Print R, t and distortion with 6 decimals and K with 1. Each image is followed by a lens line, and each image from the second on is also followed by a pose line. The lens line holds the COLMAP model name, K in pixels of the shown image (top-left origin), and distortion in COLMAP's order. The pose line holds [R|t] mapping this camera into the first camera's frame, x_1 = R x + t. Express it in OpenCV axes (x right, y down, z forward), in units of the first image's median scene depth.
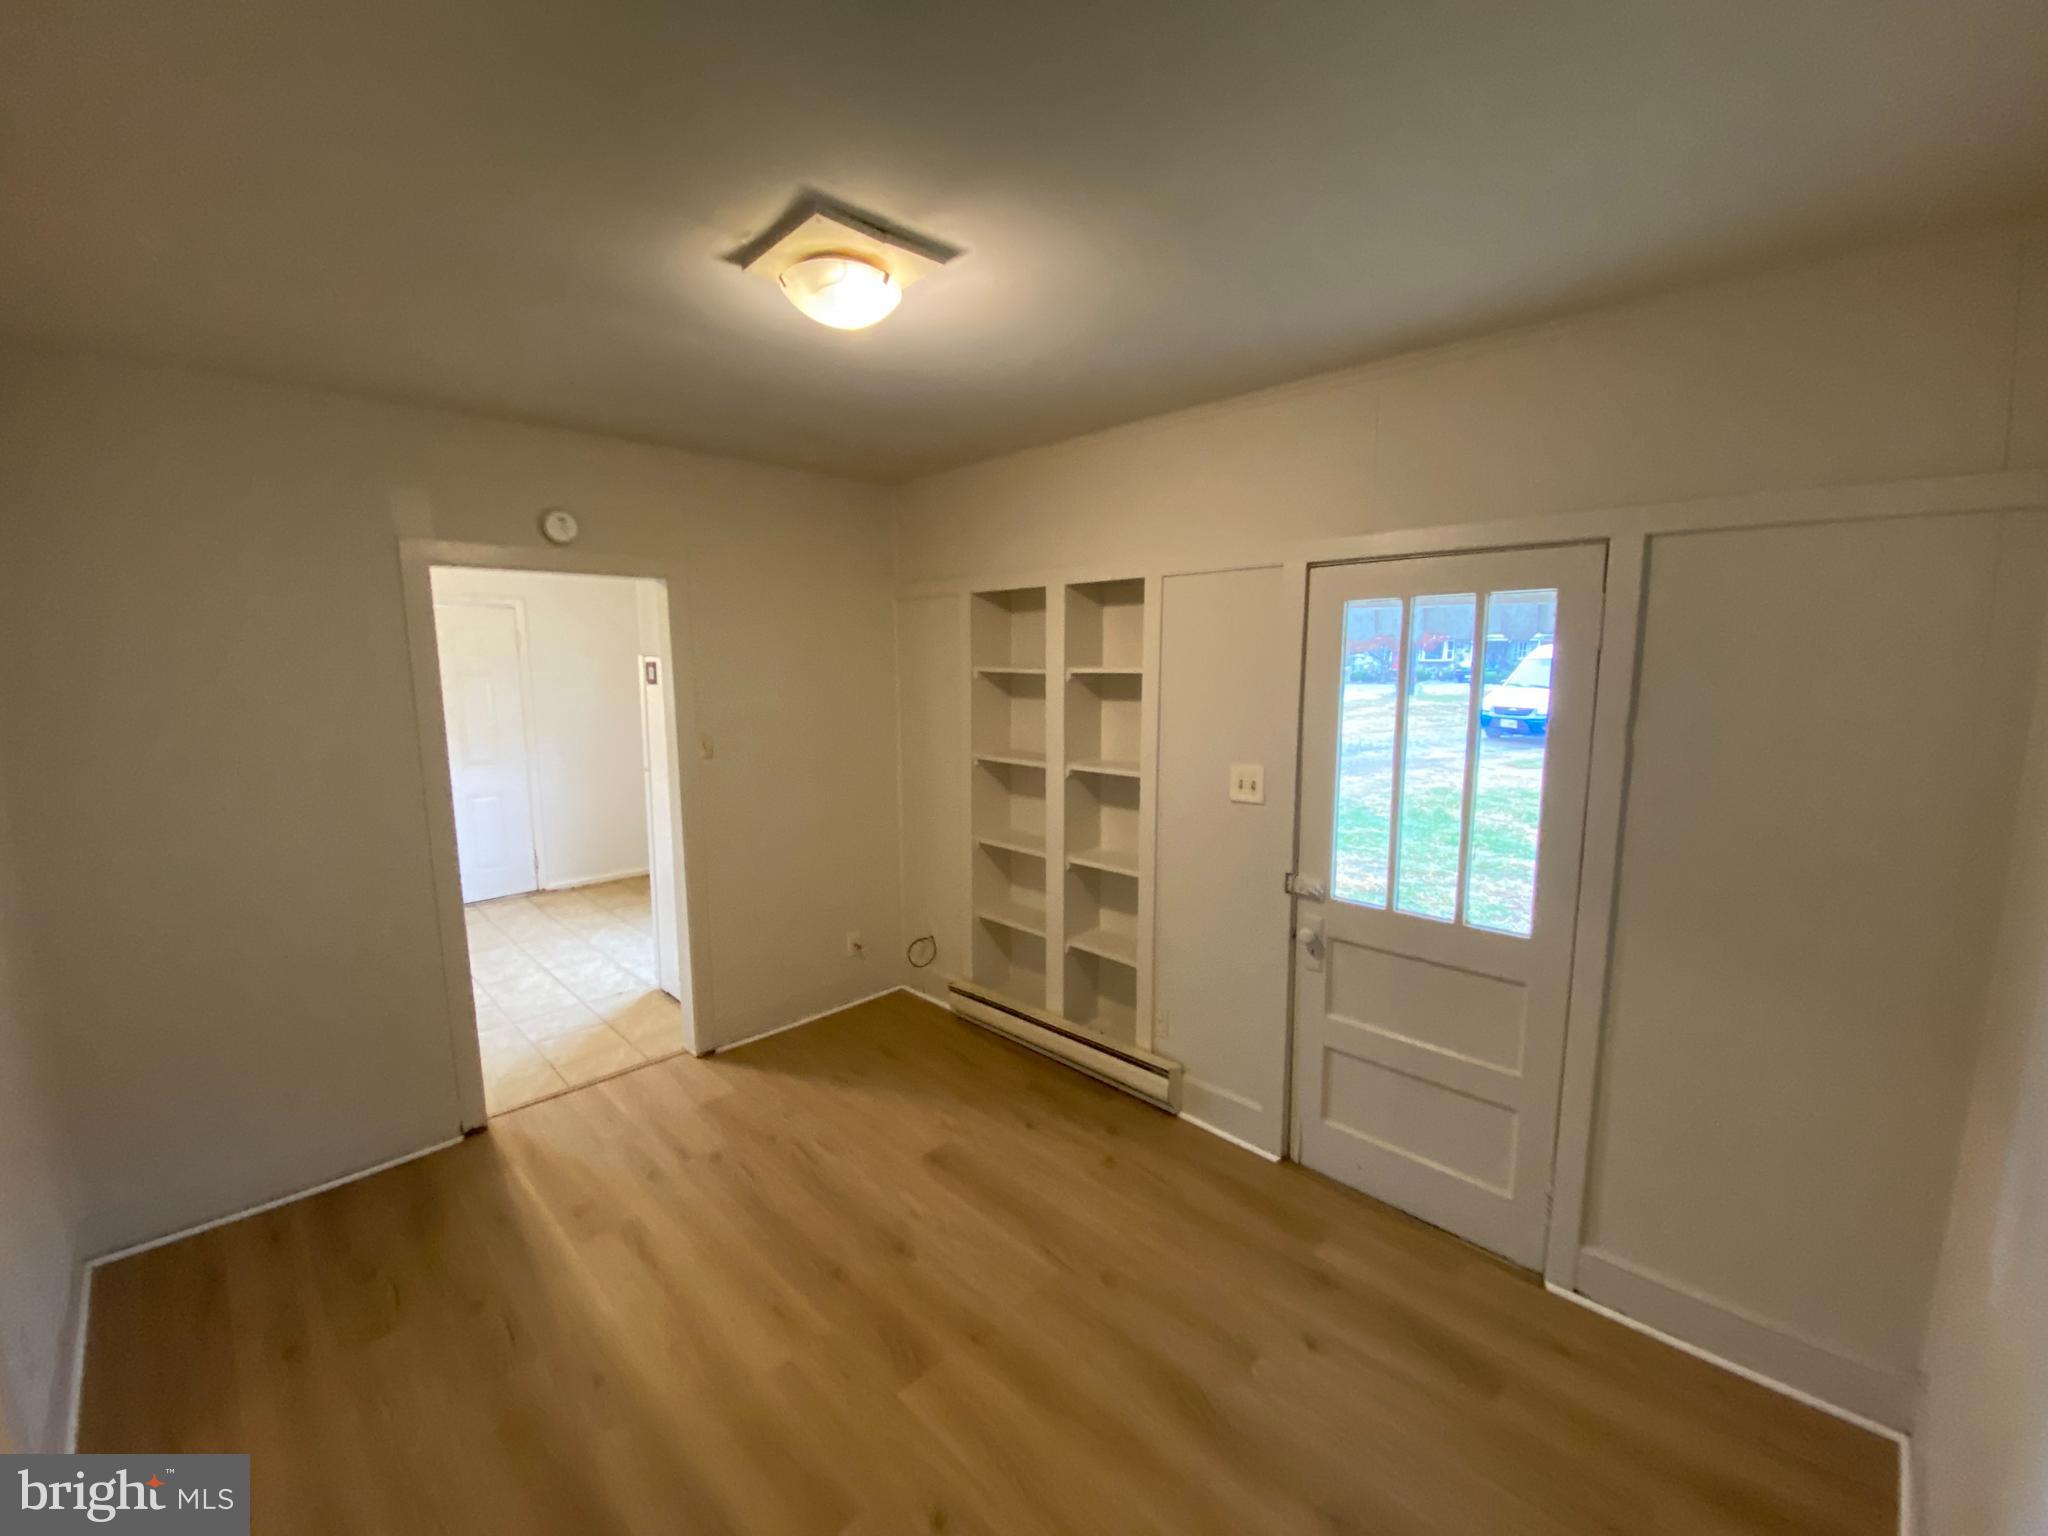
lens RADIAL K [[833.3, 0, 1021.9], [0, 833.3, 771.1], [0, 0, 1]] dist [0.010214, -0.017210]
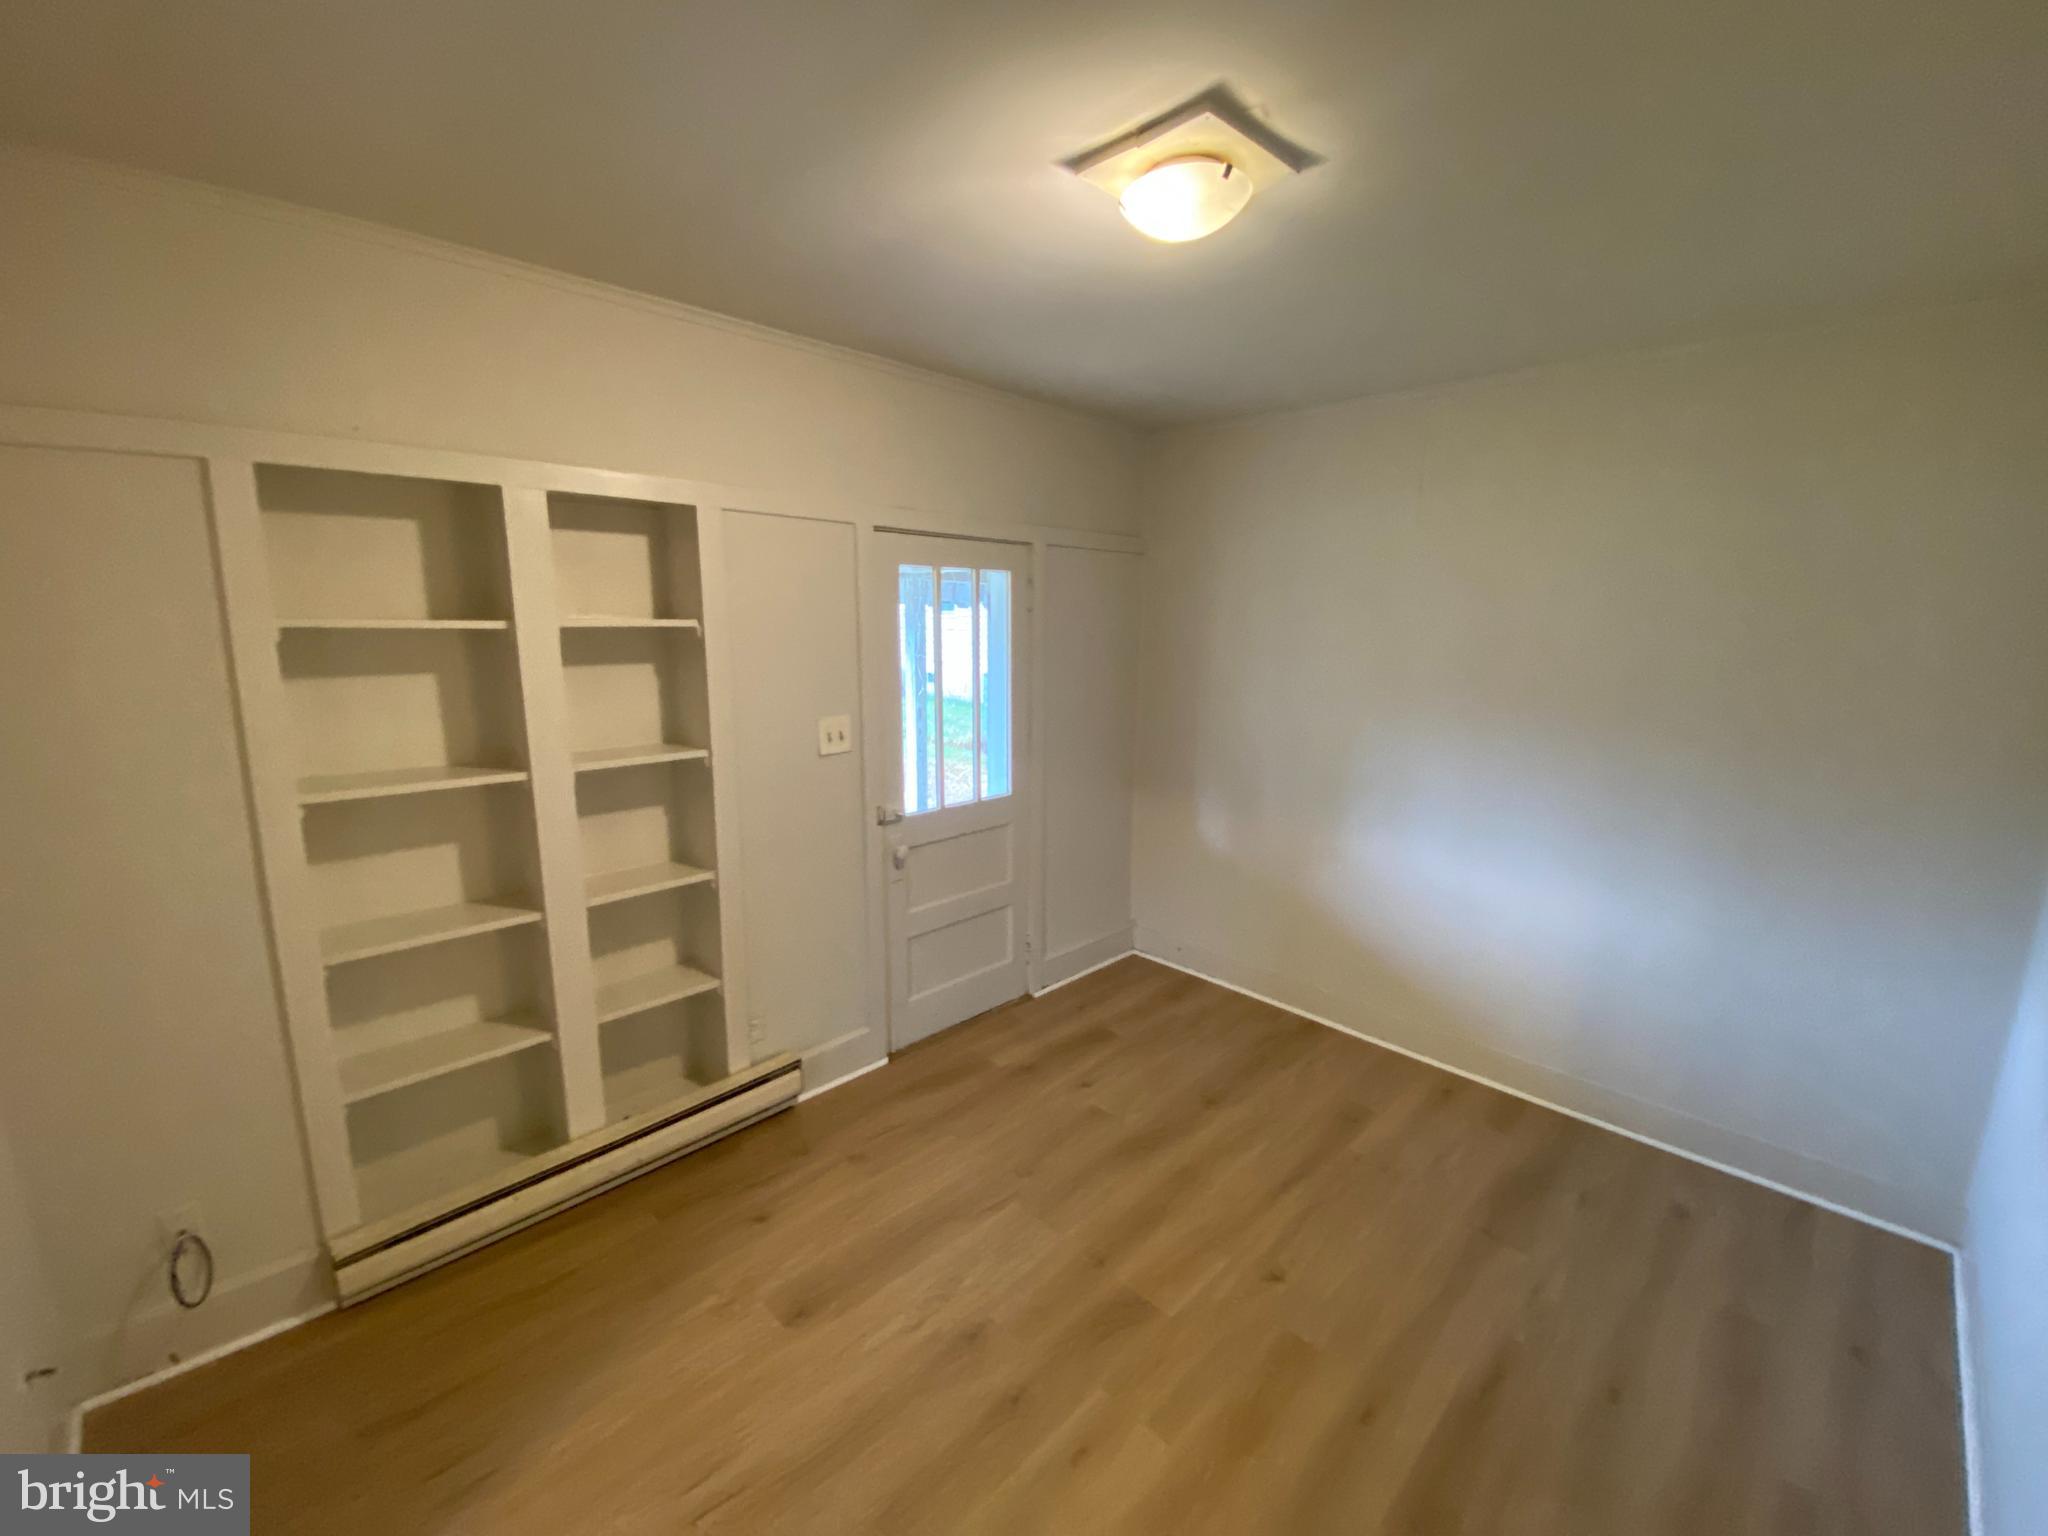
lens RADIAL K [[833.3, 0, 1021.9], [0, 833.3, 771.1], [0, 0, 1]] dist [0.010214, -0.017210]
pose [[-0.001033, -0.182761, 0.983157, -0.752440], [0.134510, 0.974197, 0.181237, -0.098052], [-0.990912, 0.132432, 0.023576, 0.762948]]
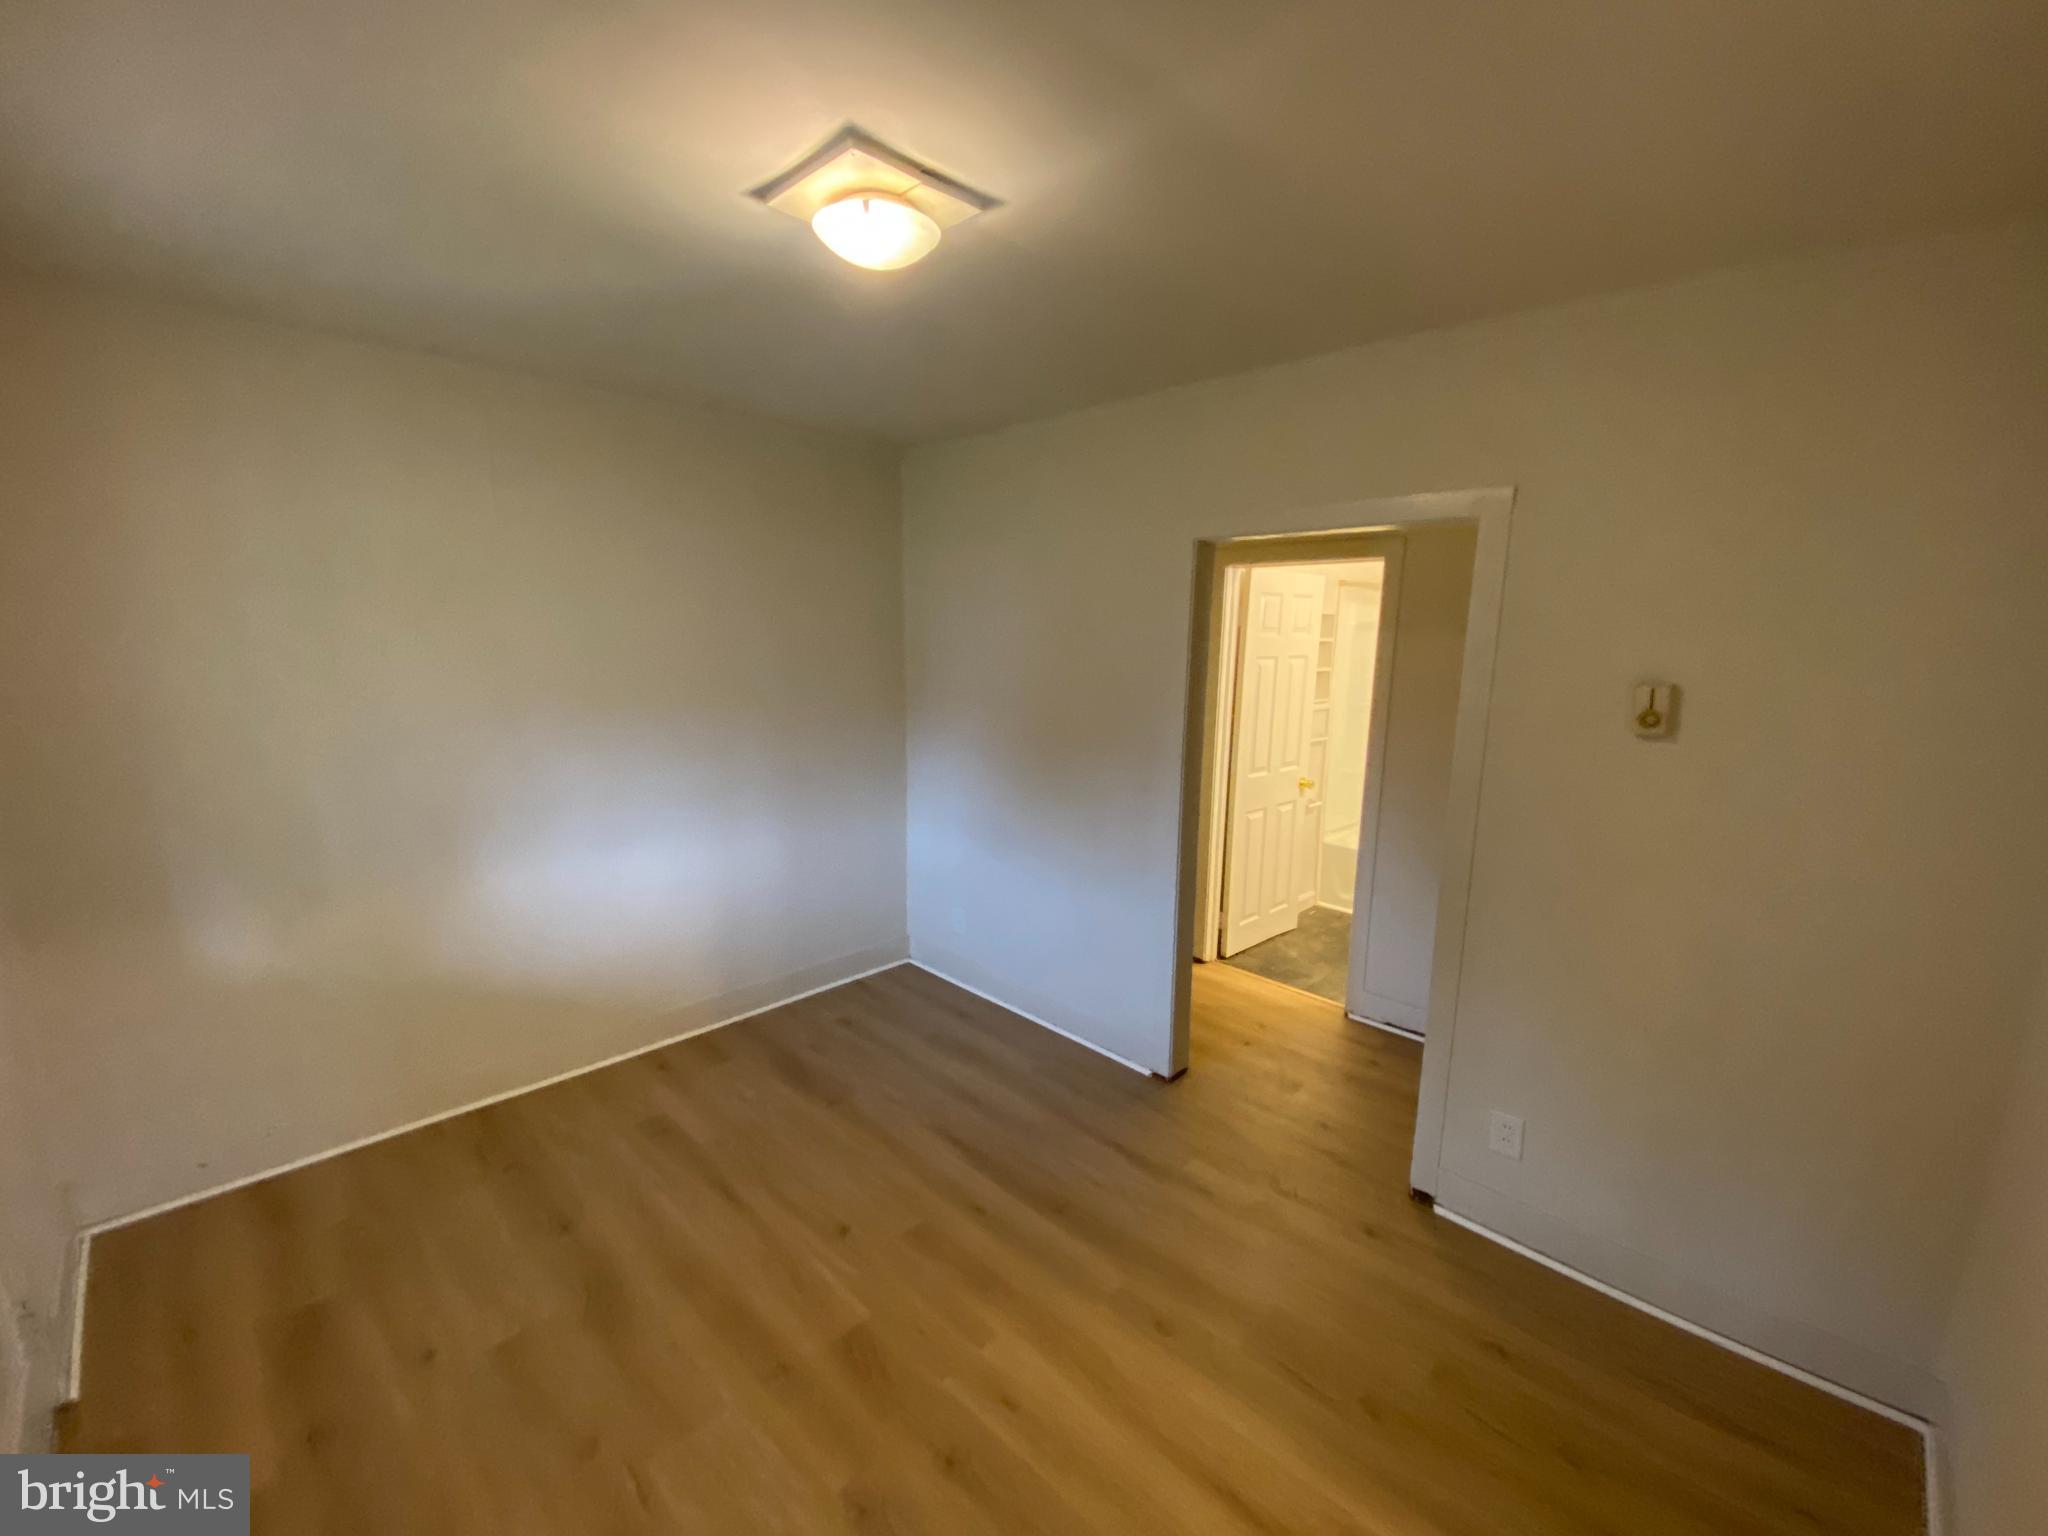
lens RADIAL K [[819.0, 0, 1015.4], [0, 819.0, 766.3], [0, 0, 1]] dist [0.000835, -0.008652]
pose [[-0.999927, -0.008663, -0.008433, -0.229593], [-0.010822, 0.952281, 0.305030, -0.178444], [0.005389, 0.305099, -0.952305, 1.276932]]
